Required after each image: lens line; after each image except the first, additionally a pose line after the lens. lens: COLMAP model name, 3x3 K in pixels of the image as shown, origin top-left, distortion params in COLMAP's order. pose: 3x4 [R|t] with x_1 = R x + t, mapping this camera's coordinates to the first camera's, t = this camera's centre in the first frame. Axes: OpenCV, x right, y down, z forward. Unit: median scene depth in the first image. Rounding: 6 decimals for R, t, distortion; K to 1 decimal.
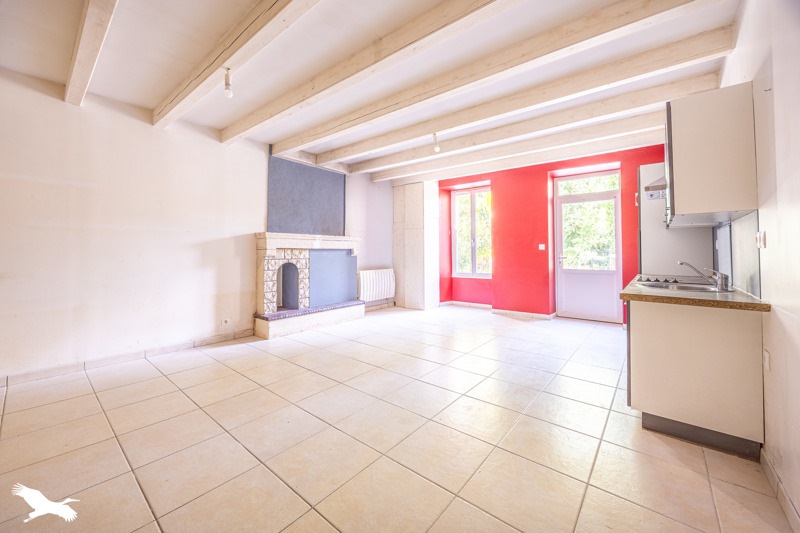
lens RADIAL K [[313.1, 0, 400.4], [0, 313.1, 243.4], [0, 0, 1]] dist [0.000458, 0.000047]
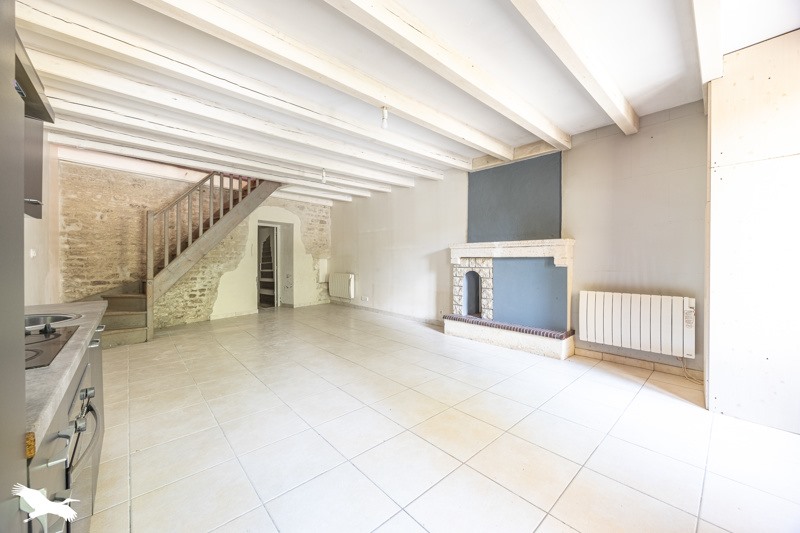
lens RADIAL K [[301.7, 0, 400.0], [0, 301.7, 266.5], [0, 0, 1]] dist [-0.000261, -0.000024]
pose [[-0.142161, 0.017114, -0.989696, 0.648233], [0.023086, 0.999636, 0.013970, 0.025842], [0.989574, -0.020862, -0.142505, 0.874365]]
